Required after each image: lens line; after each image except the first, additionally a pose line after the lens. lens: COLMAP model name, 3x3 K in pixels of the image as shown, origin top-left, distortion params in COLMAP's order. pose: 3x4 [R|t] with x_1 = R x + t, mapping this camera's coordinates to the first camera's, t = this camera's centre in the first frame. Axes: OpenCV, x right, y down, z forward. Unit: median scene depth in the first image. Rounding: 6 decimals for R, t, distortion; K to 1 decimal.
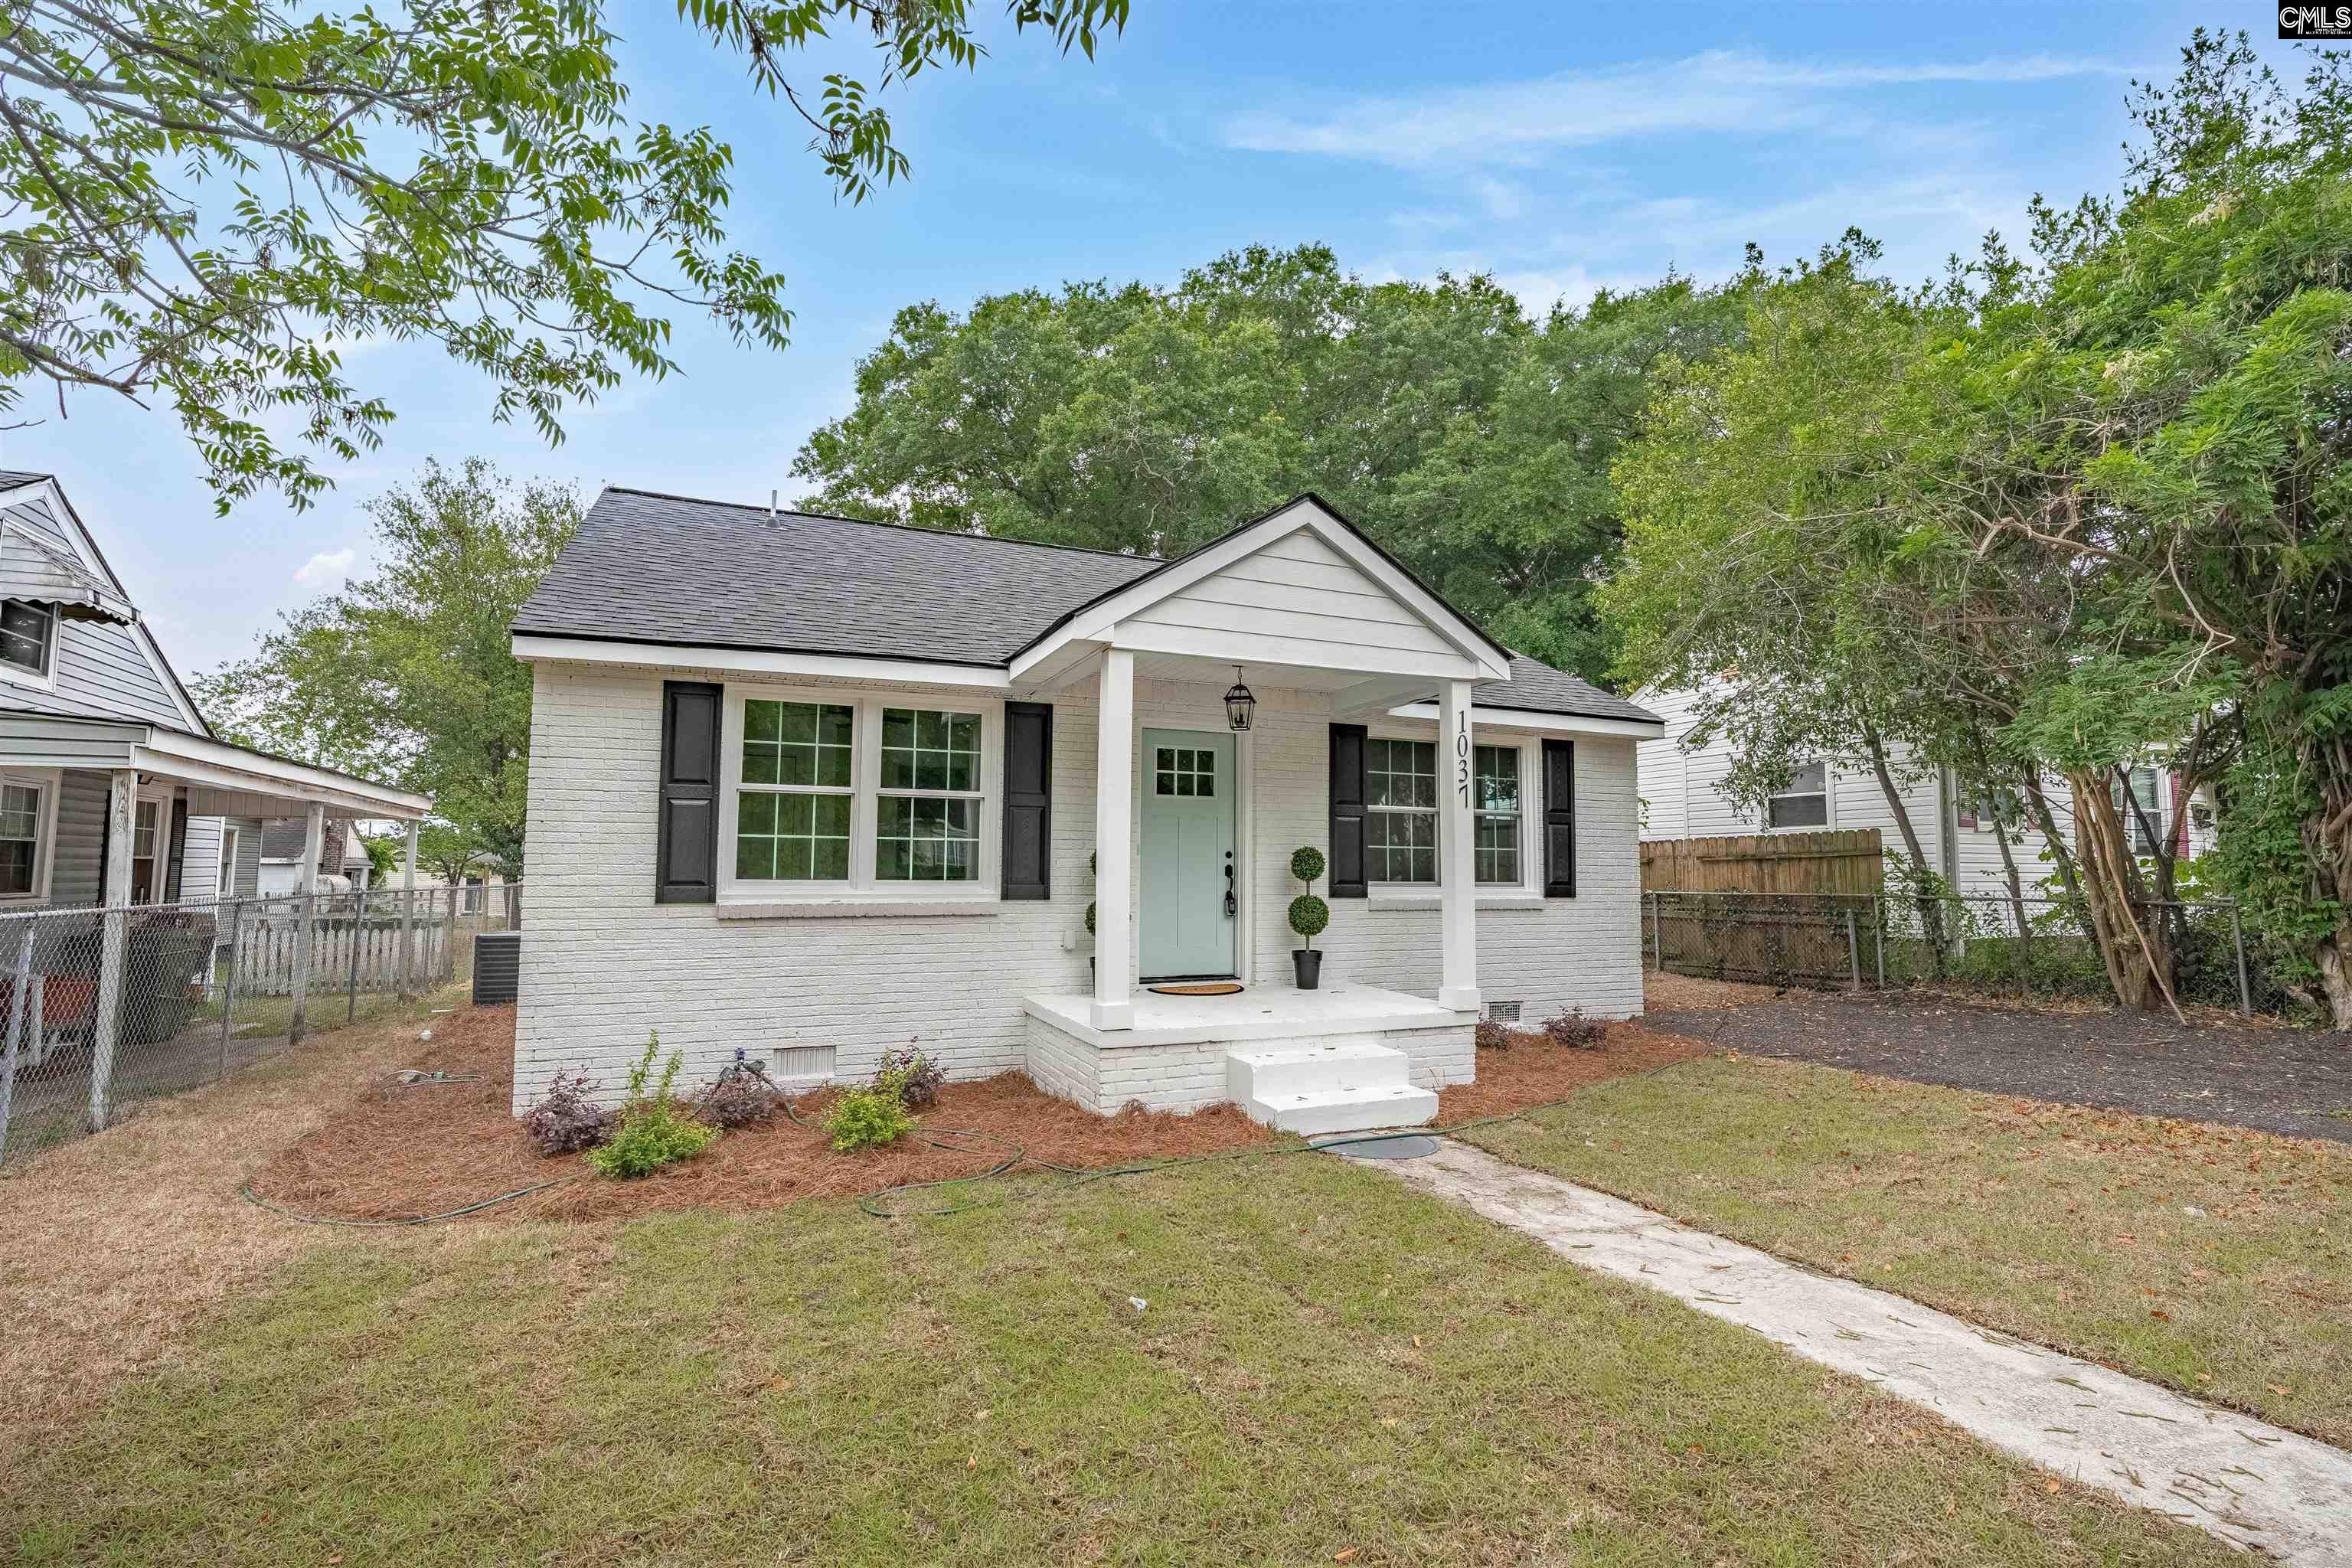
lens RADIAL K [[1083.1, 0, 1160.0], [0, 1083.1, 781.7], [0, 0, 1]] dist [-0.016793, 0.000284]
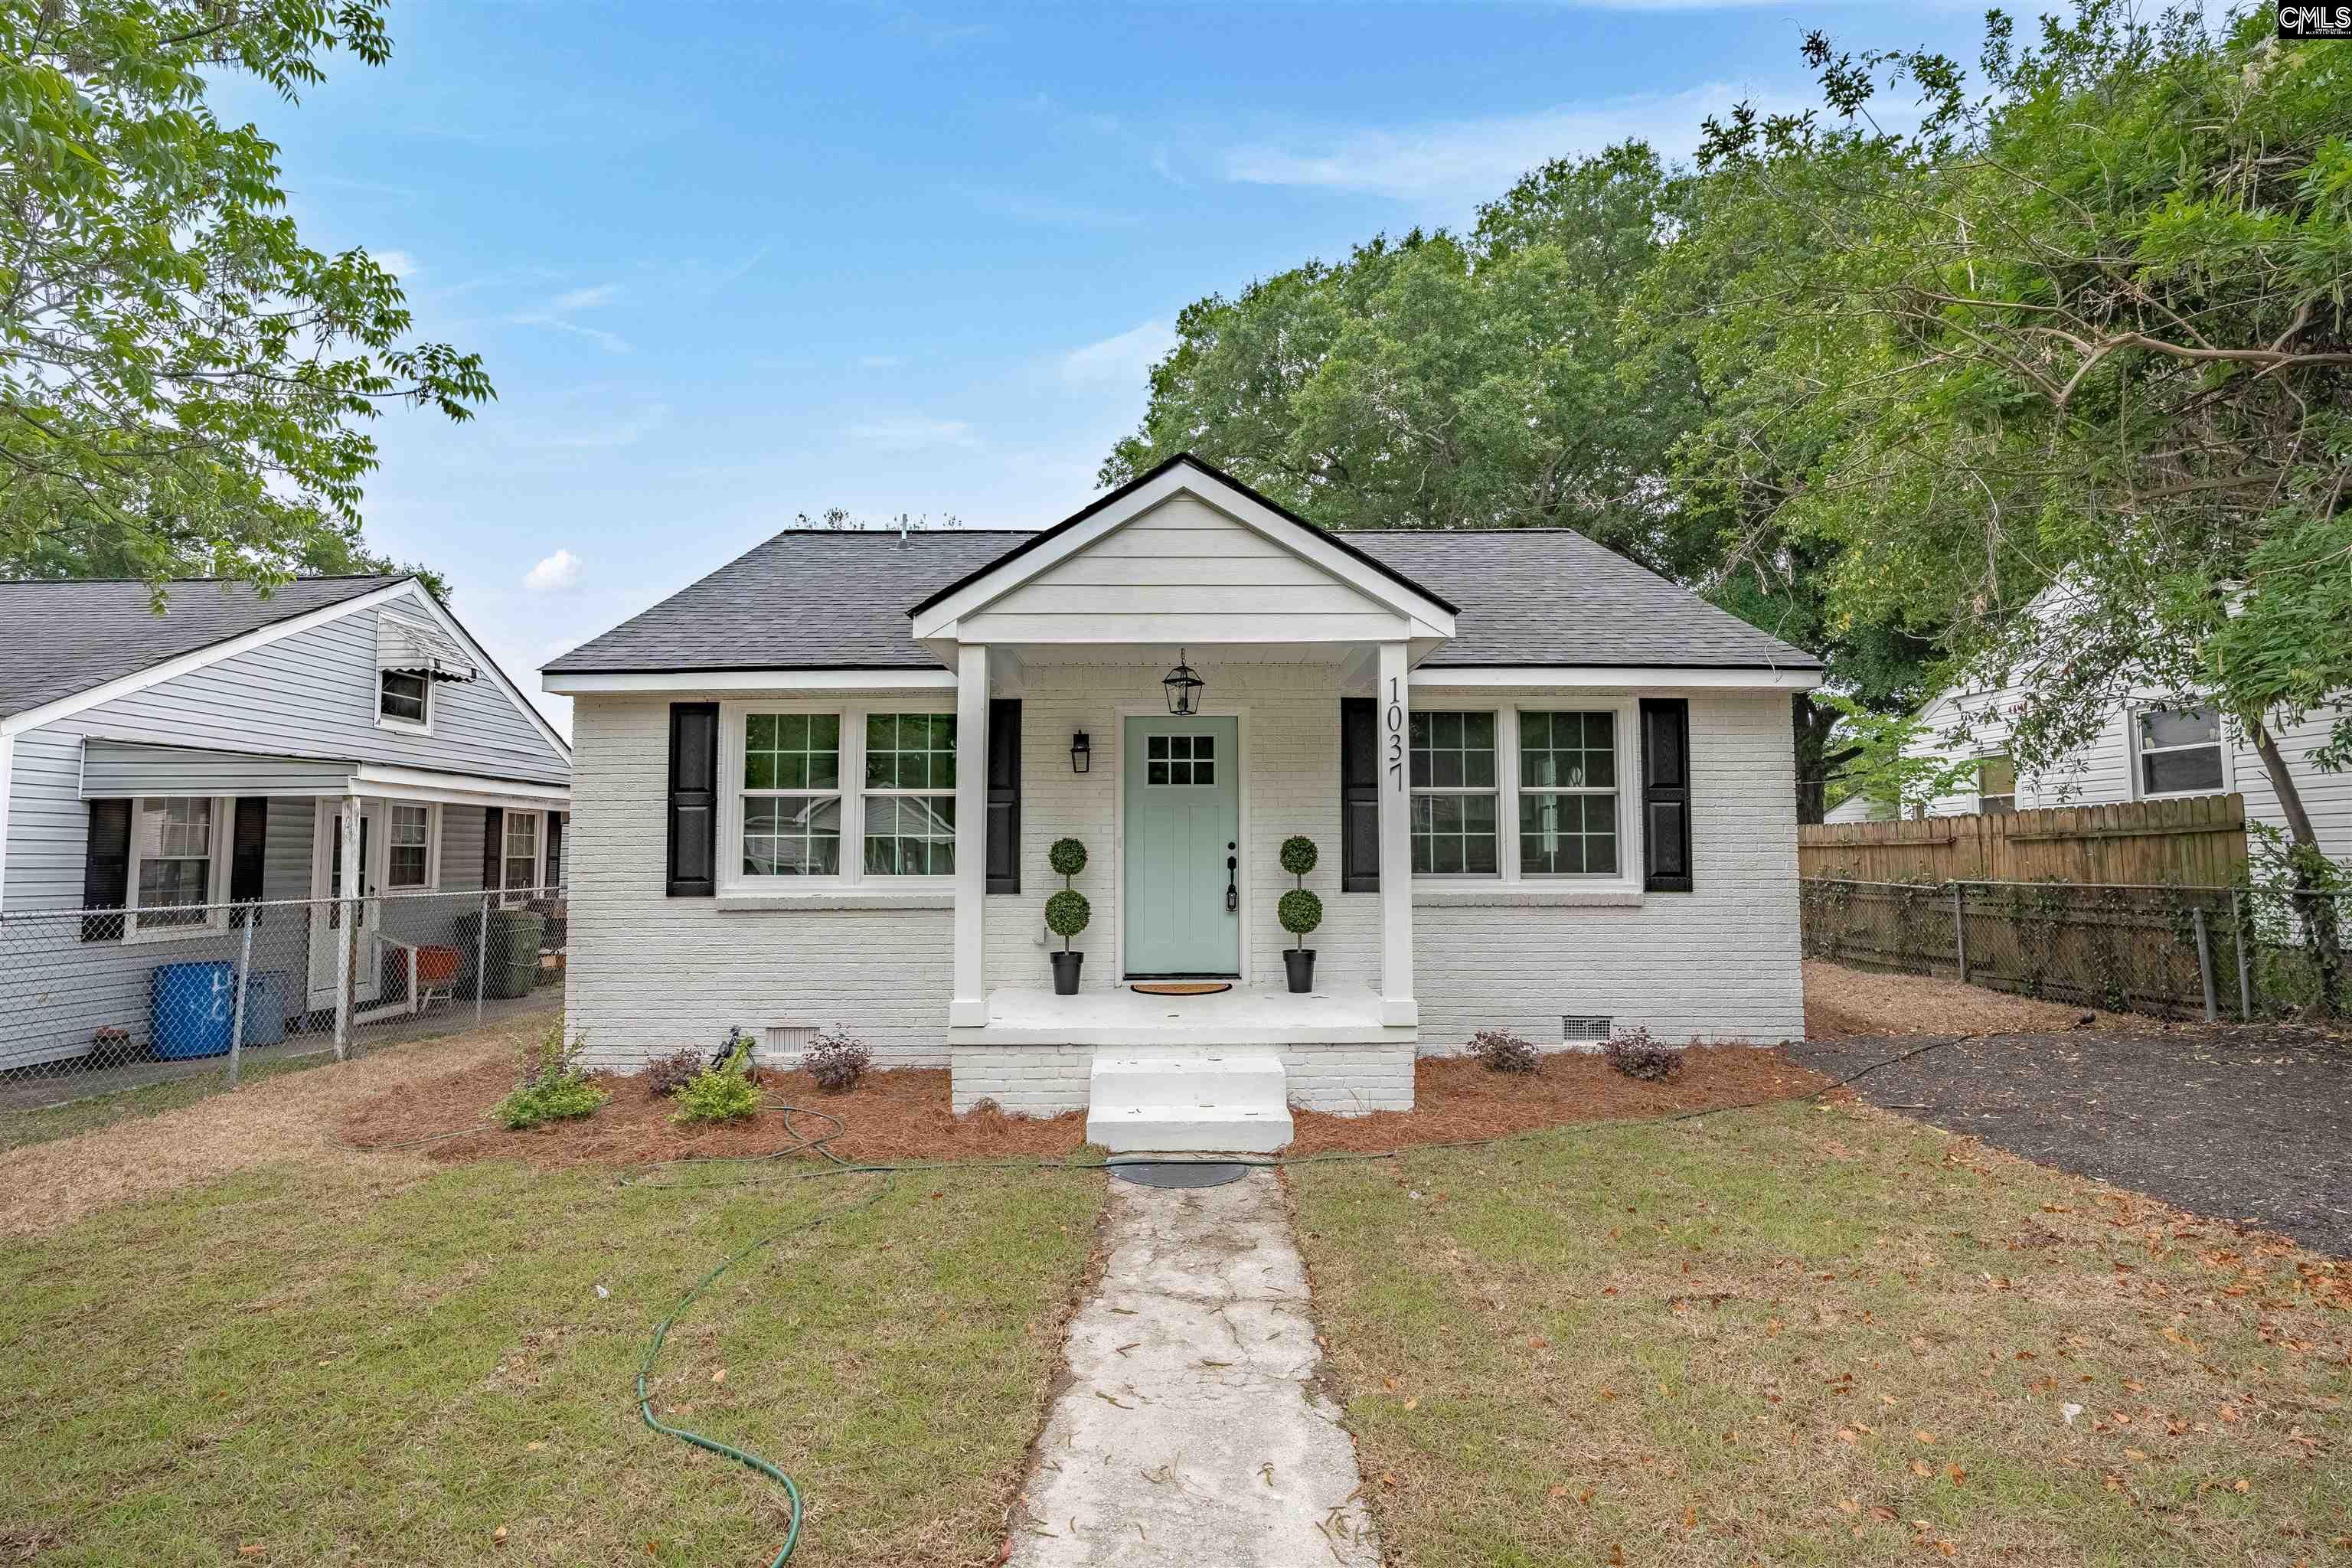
lens RADIAL K [[1083.1, 0, 1160.0], [0, 1083.1, 781.7], [0, 0, 1]] dist [-0.016793, 0.000284]
pose [[0.920932, -0.035470, -0.388105, 0.437381], [0.041297, 0.999125, 0.006681, 0.003657], [0.387529, -0.022180, 0.921591, 0.131666]]
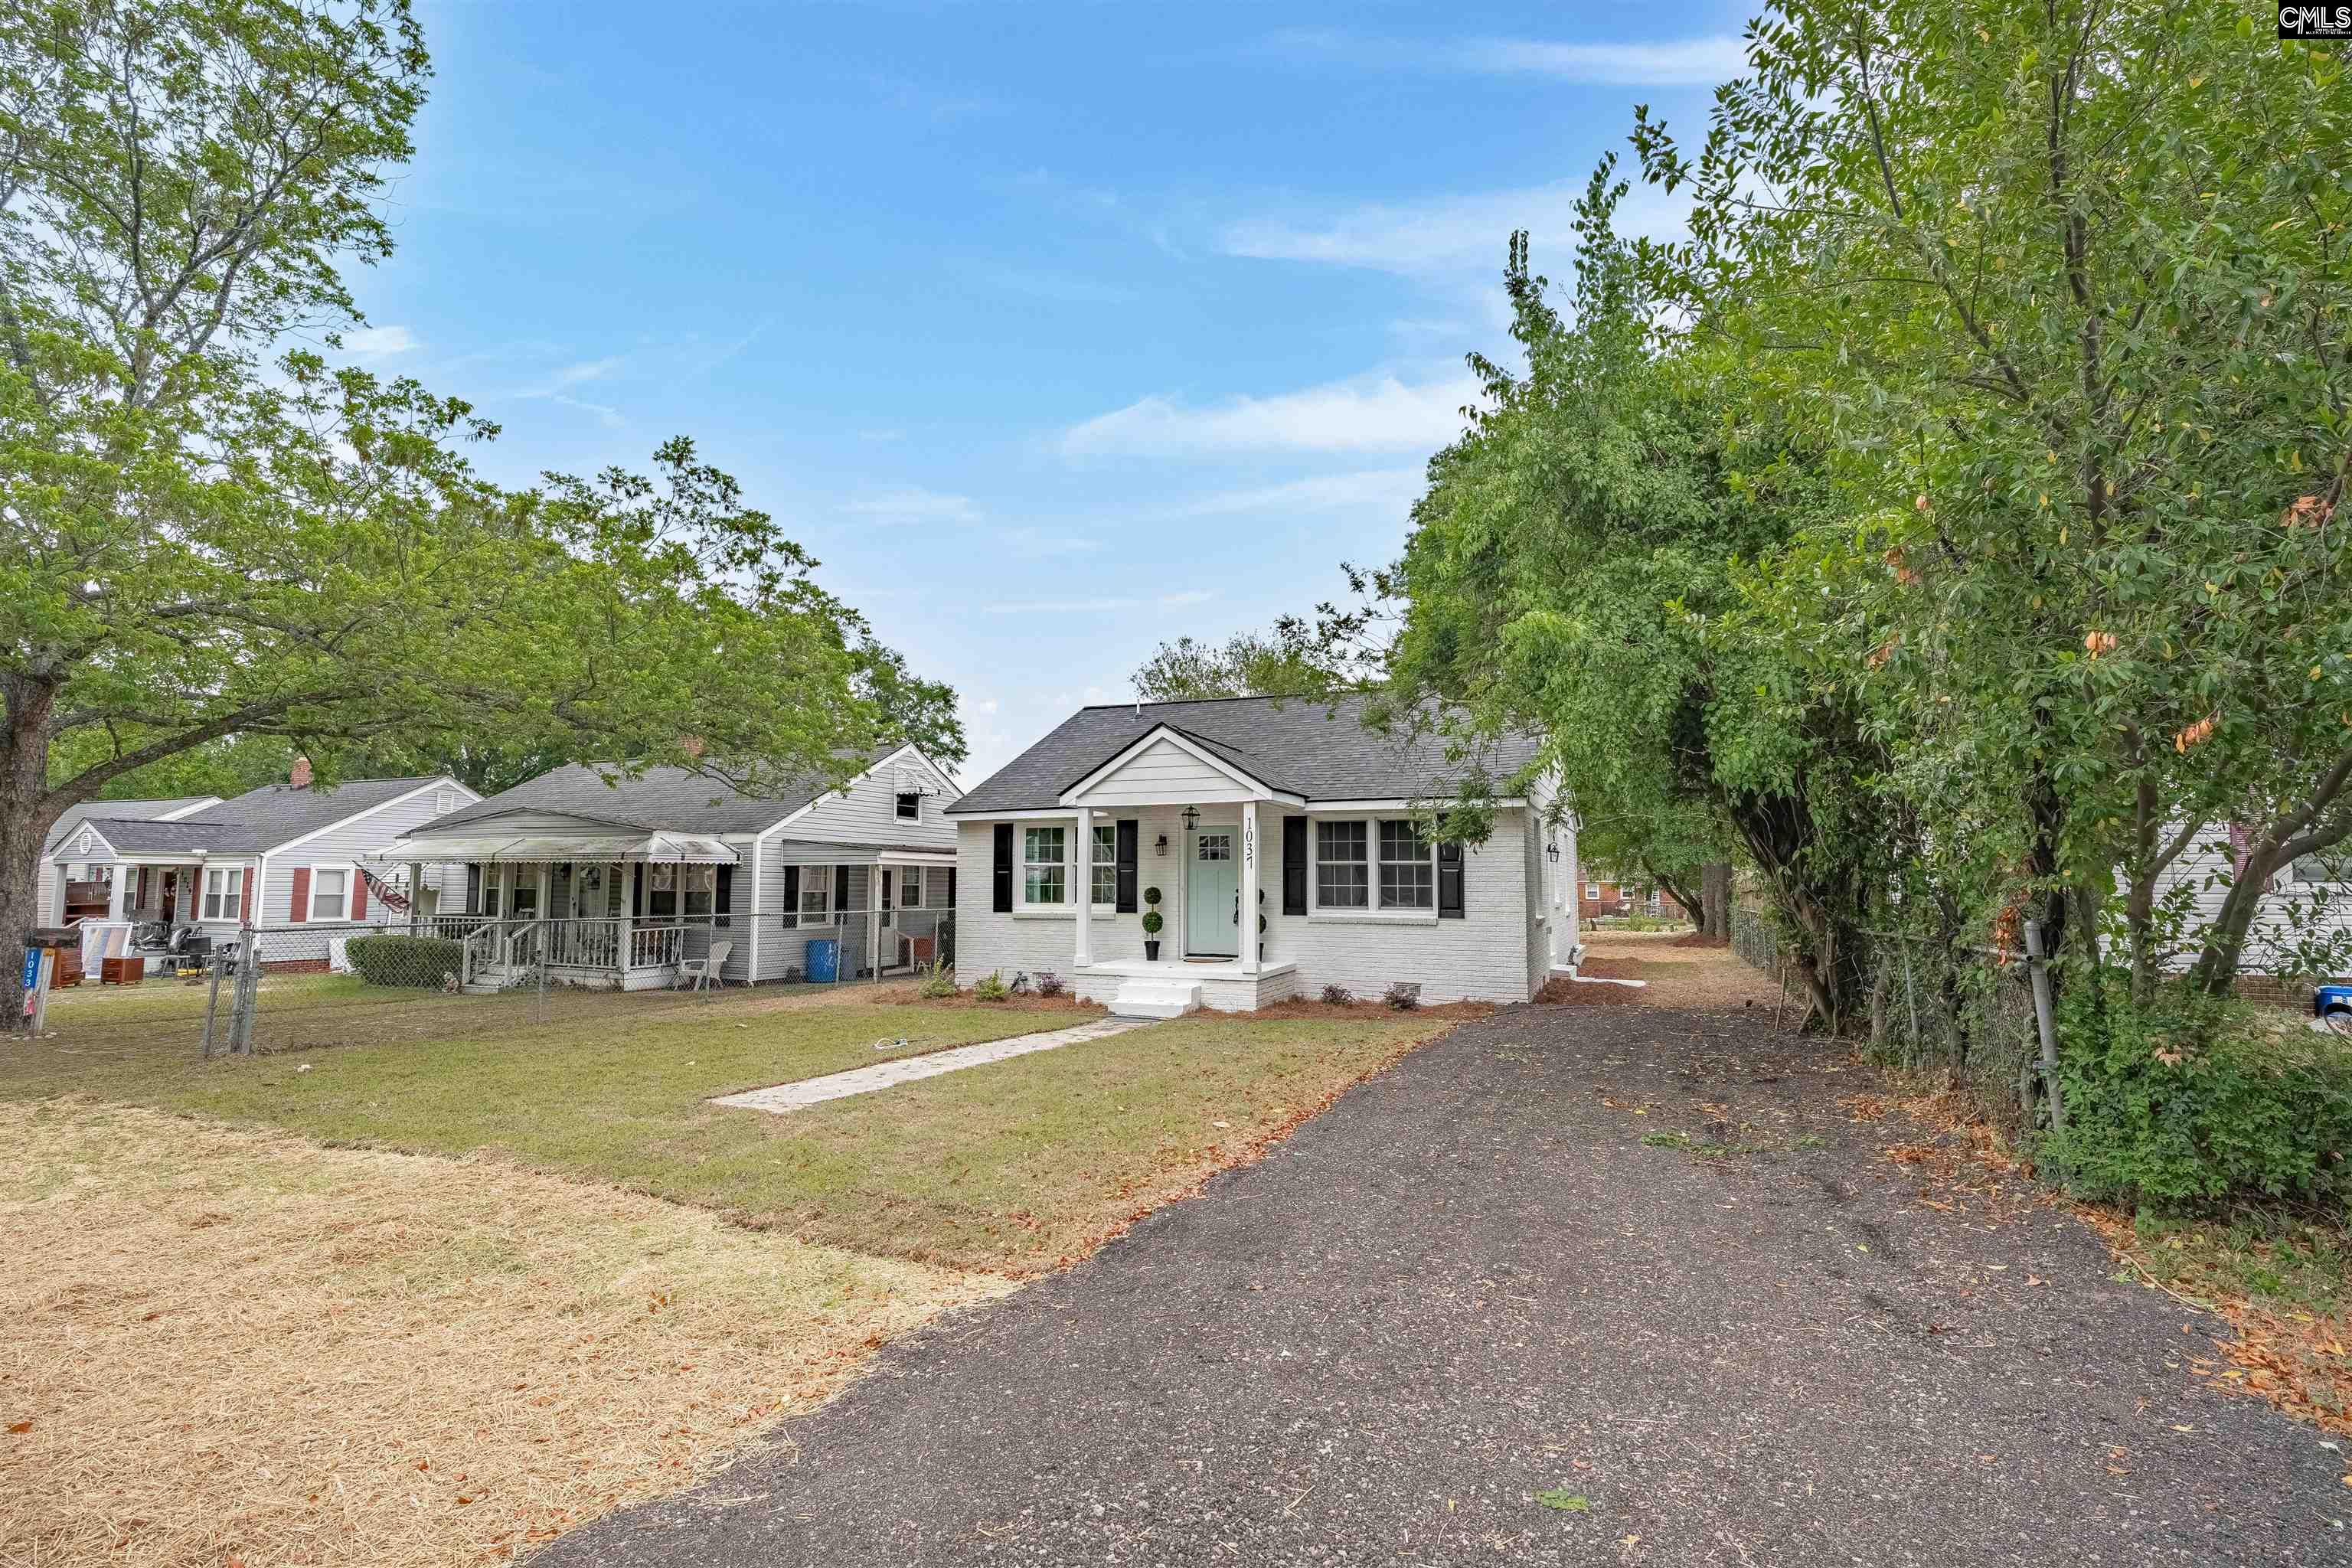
lens RADIAL K [[1083.1, 0, 1160.0], [0, 1083.1, 781.7], [0, 0, 1]] dist [-0.016793, 0.000284]
pose [[0.681698, -0.073139, -0.727968, 1.578647], [0.060104, 0.997226, -0.043908, -0.054261], [0.729160, -0.013821, 0.684203, -0.436843]]
